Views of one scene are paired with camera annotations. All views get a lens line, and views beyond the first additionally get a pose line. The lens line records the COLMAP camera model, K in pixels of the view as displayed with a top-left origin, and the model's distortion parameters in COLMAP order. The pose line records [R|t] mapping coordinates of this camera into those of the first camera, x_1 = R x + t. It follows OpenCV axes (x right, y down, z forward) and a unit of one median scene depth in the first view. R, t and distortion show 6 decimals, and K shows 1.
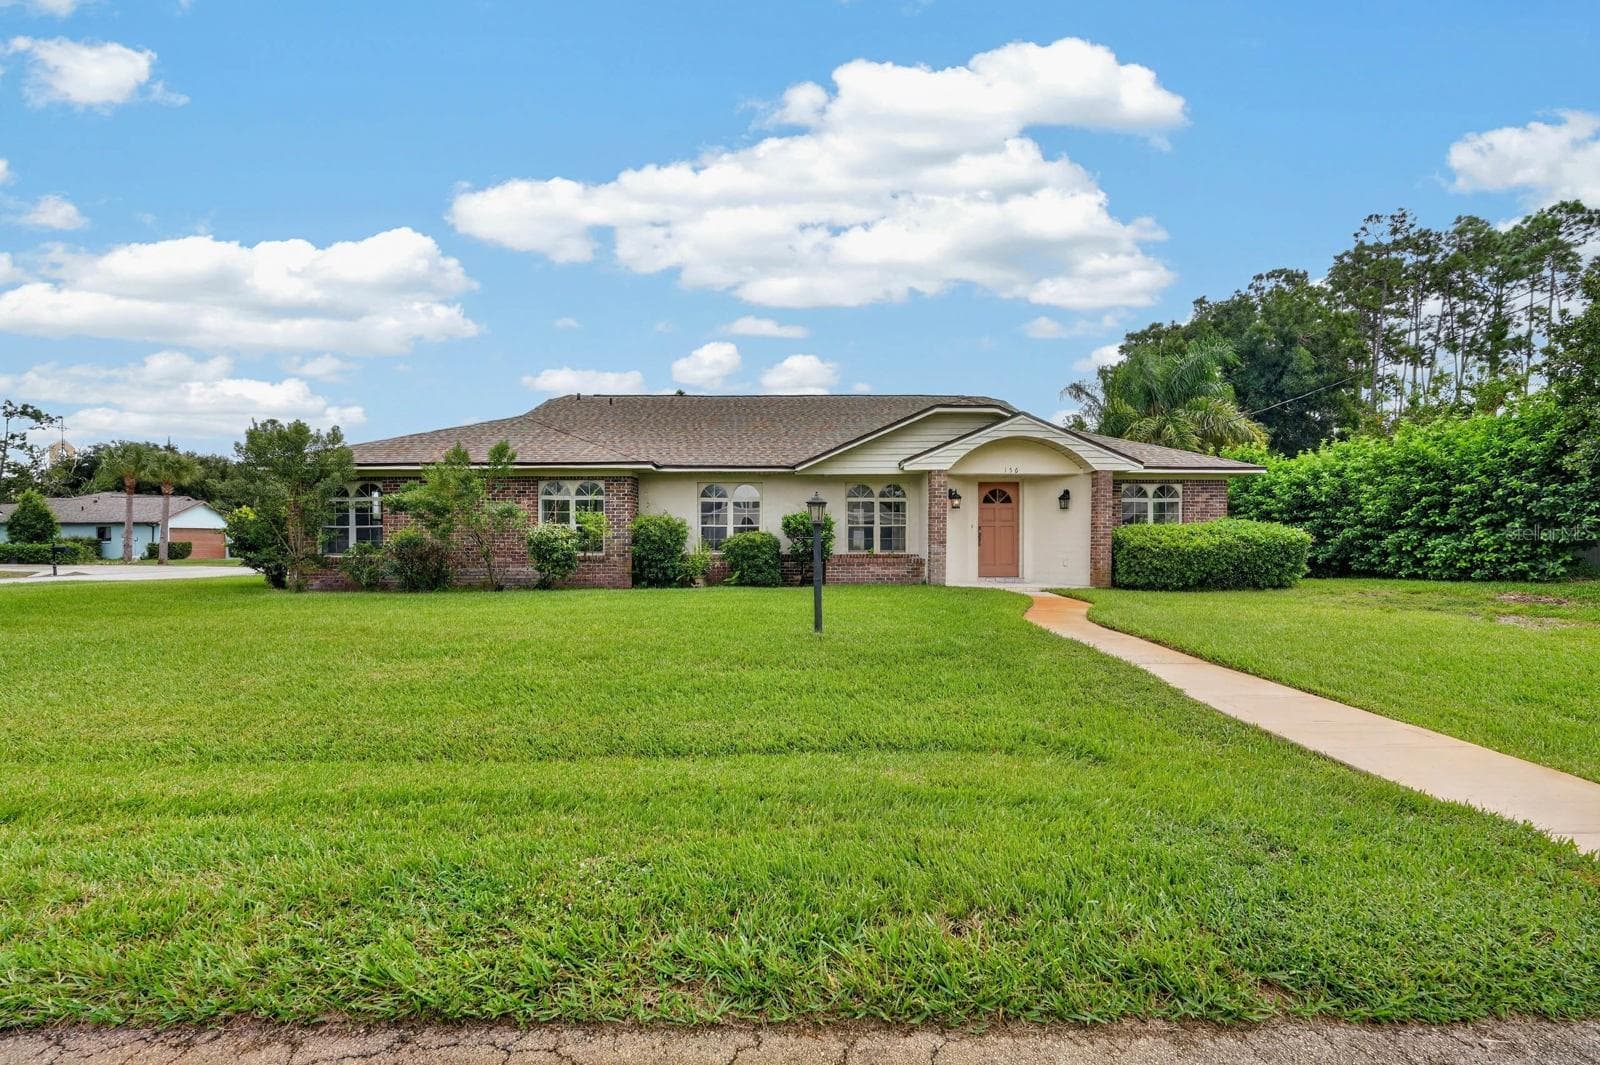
lens RADIAL K [[733.9, 0, 814.8], [0, 733.9, 536.3], [0, 0, 1]] dist [-0.017720, 0.000313]
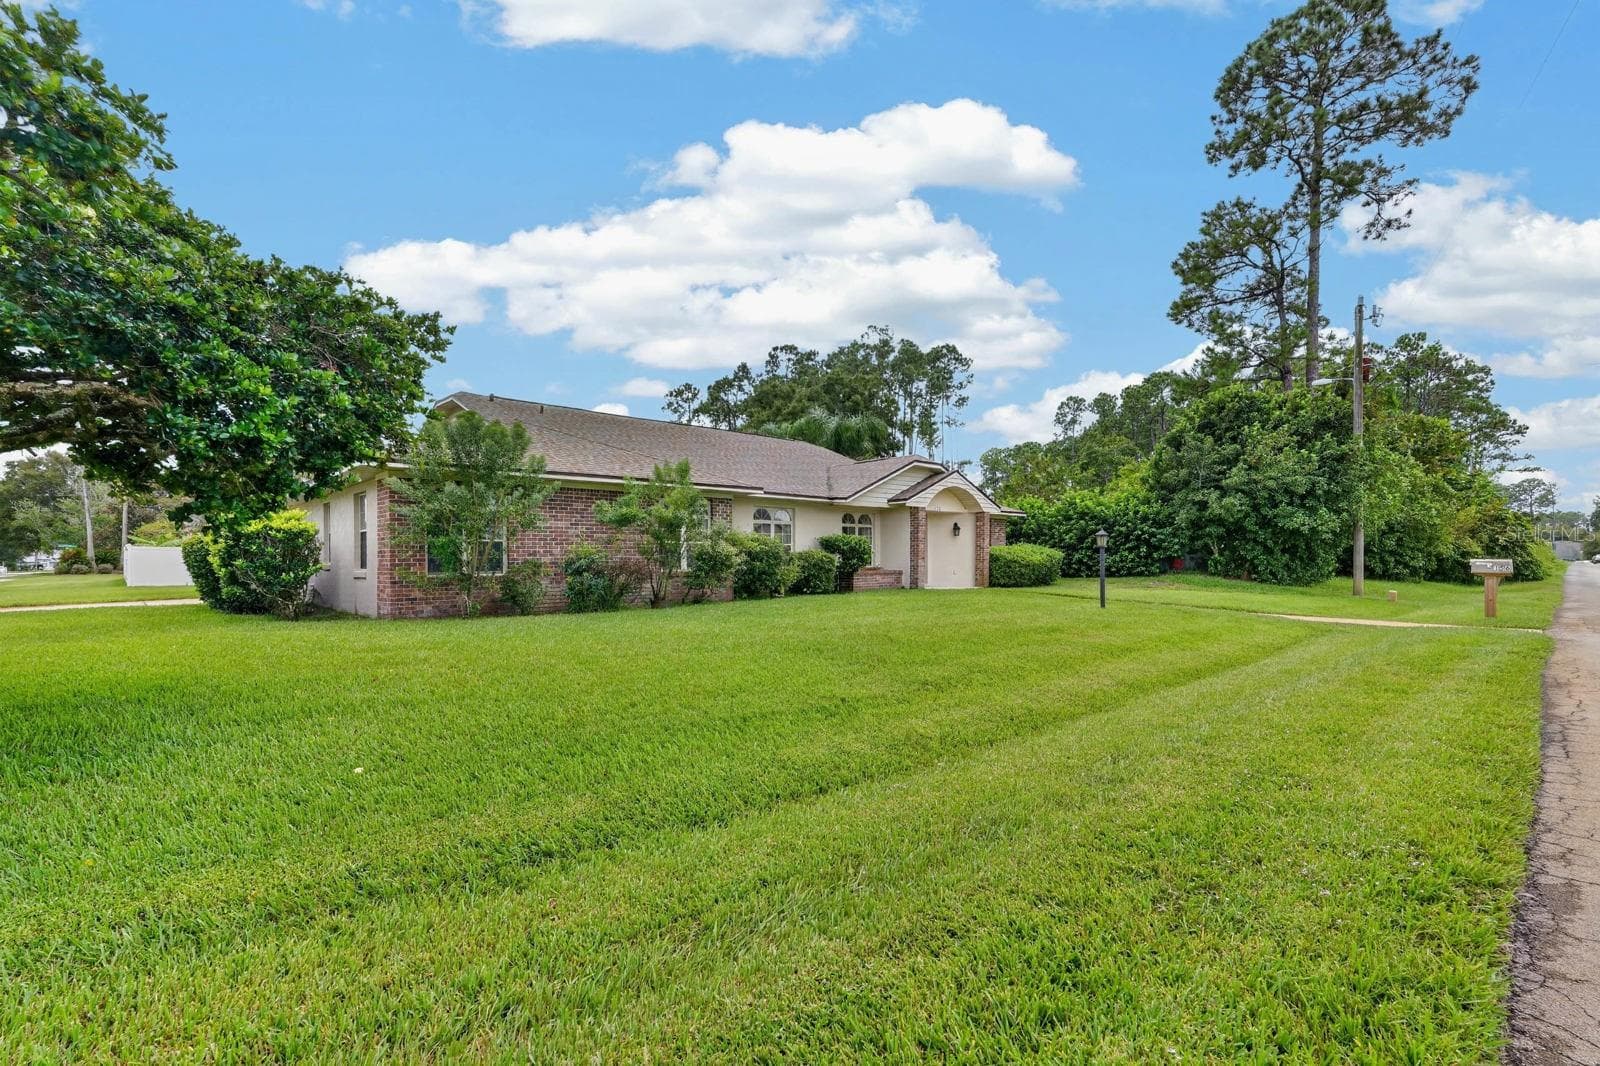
lens RADIAL K [[733.9, 0, 814.8], [0, 733.9, 536.8], [0, 0, 1]] dist [-0.017720, 0.000313]
pose [[0.736821, 0.016839, 0.675878, -0.905106], [-0.002921, 0.999760, -0.021724, -0.001251], [-0.676081, 0.014032, 0.736694, 0.097227]]
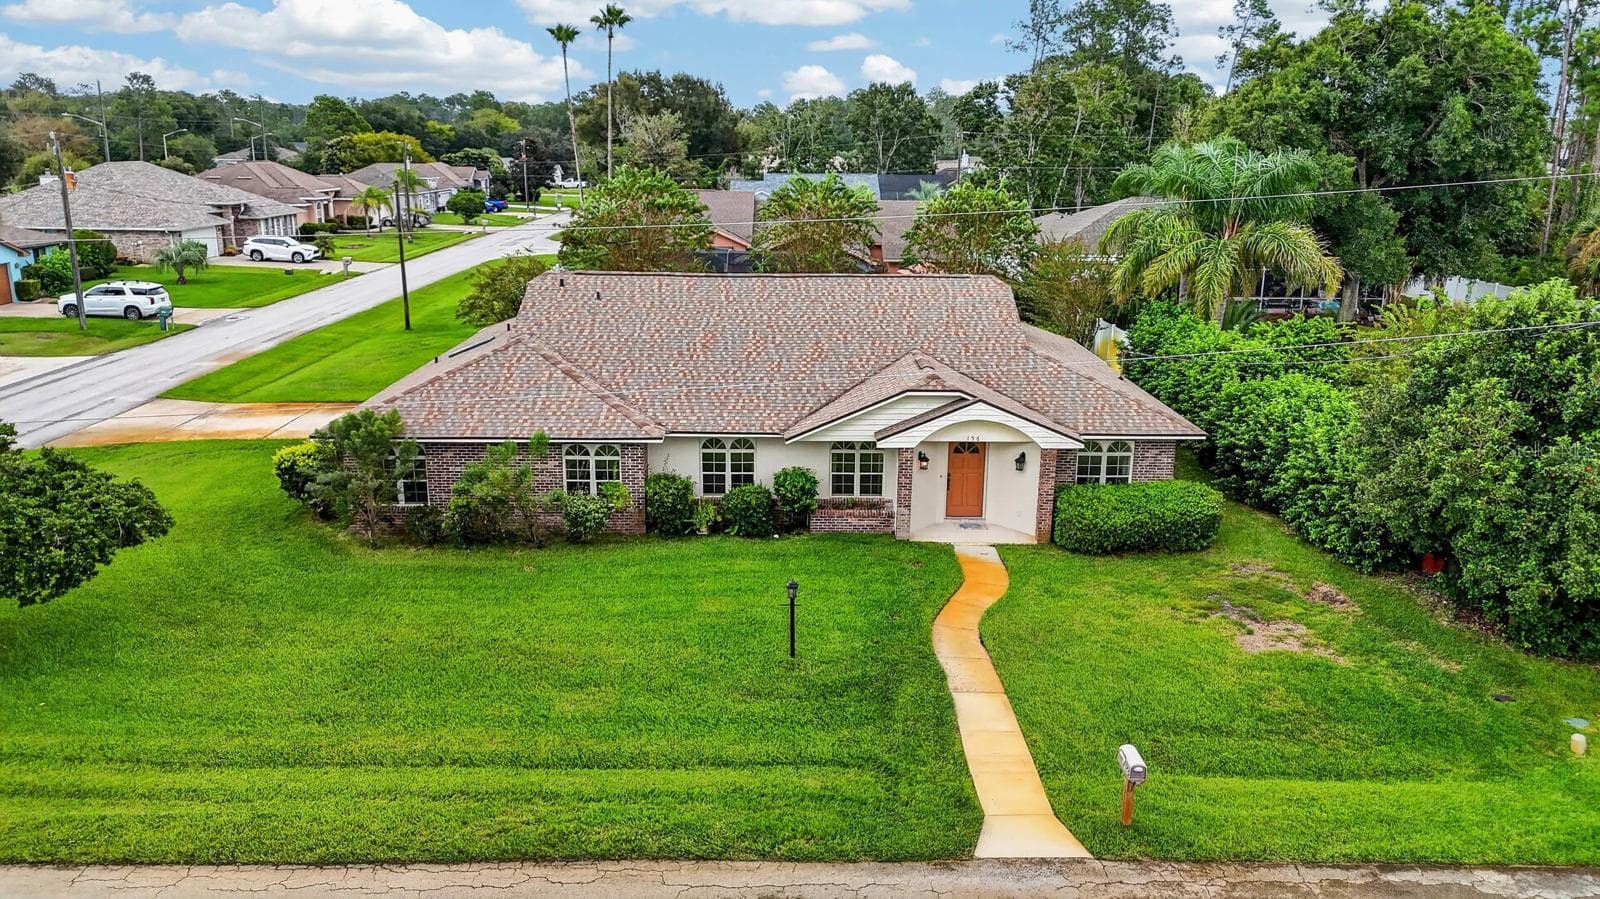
lens RADIAL K [[1207.6, 0, 805.9], [0, 1207.6, 451.9], [0, 0, 1]] dist [0.069432, -0.085290]
pose [[0.999684, 0.014975, -0.020208, 0.045929], [-0.009286, 0.966434, 0.256745, -0.561181], [0.023375, -0.256477, 0.966268, -0.850077]]
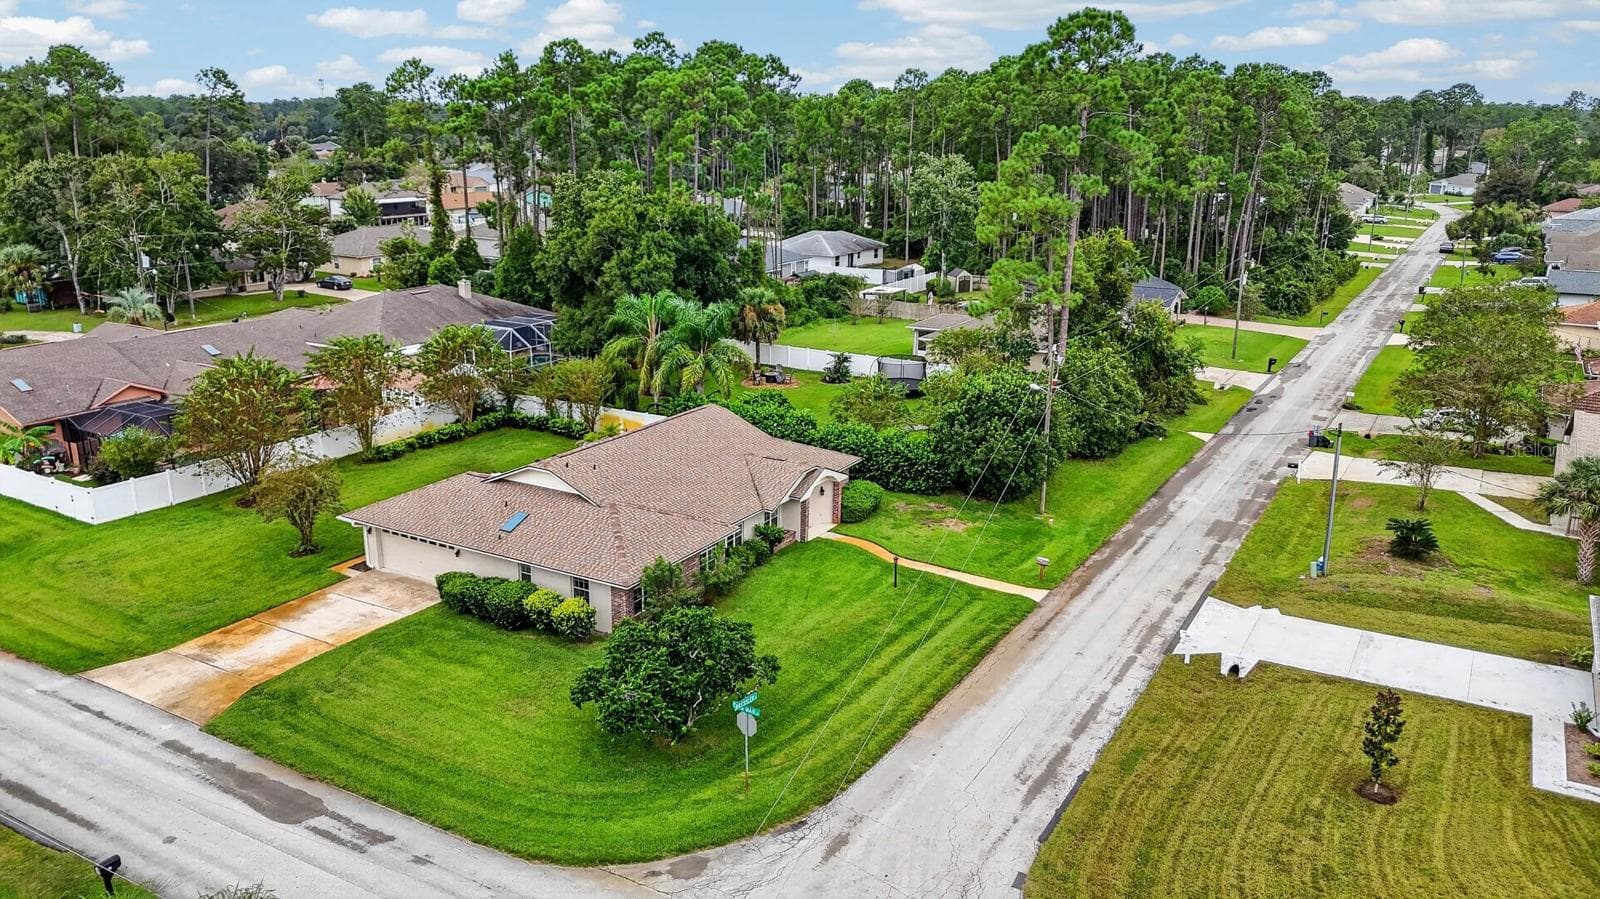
lens RADIAL K [[1168.0, 0, 830.0], [0, 1168.0, 445.8], [0, 0, 1]] dist [0.068880, -0.066322]
pose [[0.534555, -0.228407, 0.813684, -2.938787], [-0.014424, 0.960181, 0.279006, -1.352892], [-0.845011, -0.160880, 0.509975, -1.063392]]
